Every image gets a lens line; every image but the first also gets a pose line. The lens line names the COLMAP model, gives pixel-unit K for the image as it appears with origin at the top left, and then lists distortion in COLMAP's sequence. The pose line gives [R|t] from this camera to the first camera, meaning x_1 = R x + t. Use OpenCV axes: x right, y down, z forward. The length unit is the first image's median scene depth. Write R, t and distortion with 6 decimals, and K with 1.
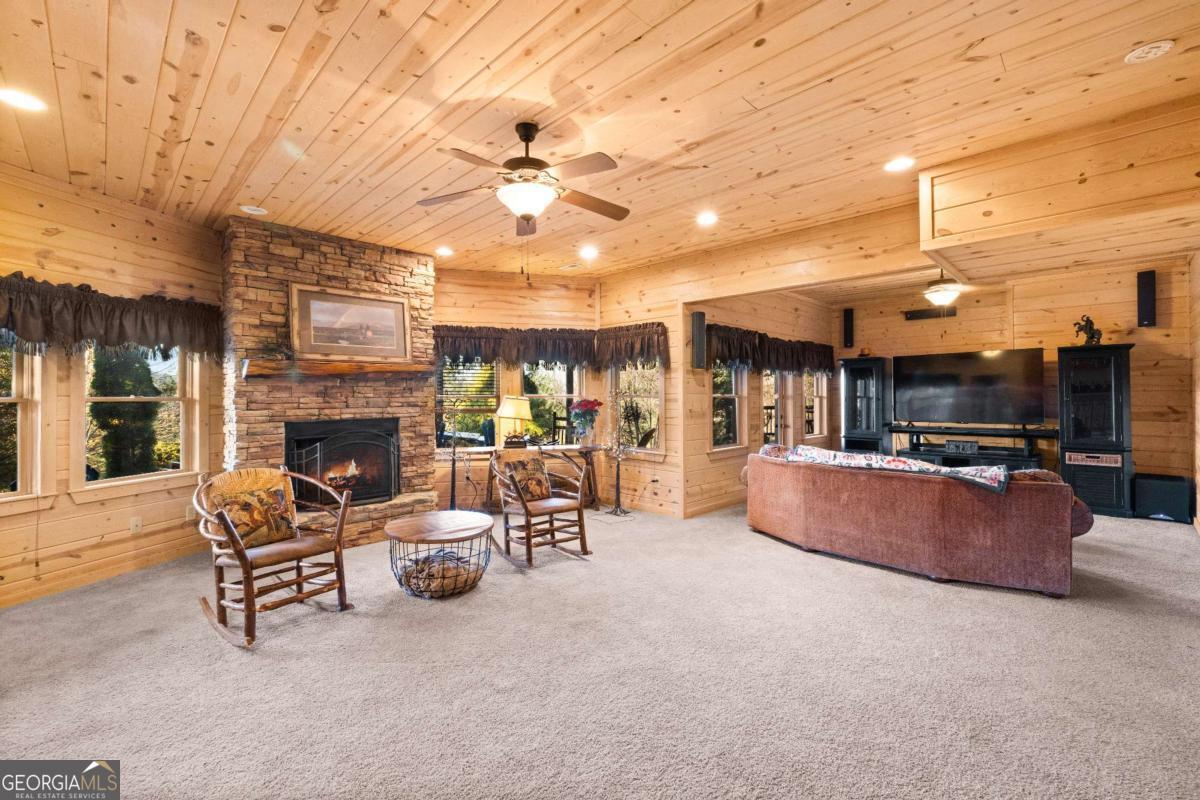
lens RADIAL K [[508.2, 0, 601.3], [0, 508.2, 392.2], [0, 0, 1]] dist [0.004029, 0.000285]
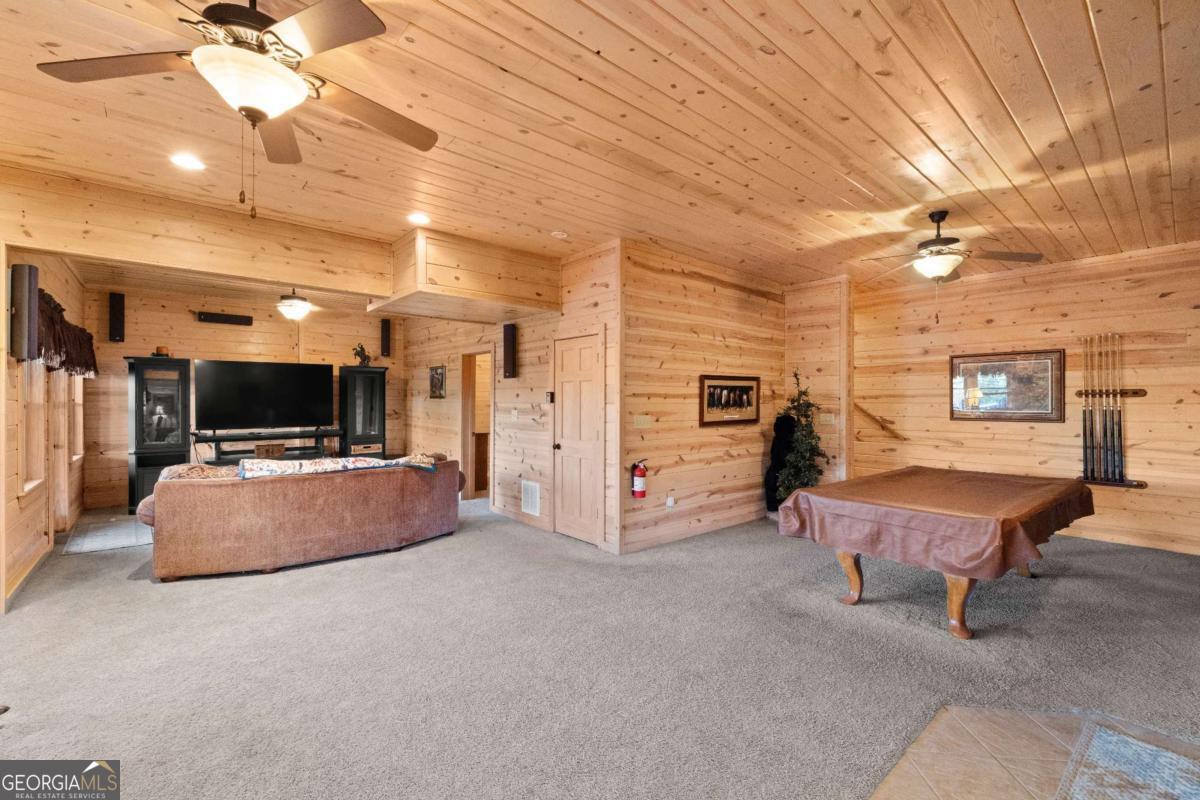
lens RADIAL K [[508.2, 0, 599.6], [0, 508.2, 402.1], [0, 0, 1]] dist [0.004029, 0.000285]
pose [[0.072949, 0.002170, 0.997333, -0.457275], [-0.009071, 0.999958, -0.001512, 0.000904], [-0.997294, -0.008937, 0.072966, 0.336591]]
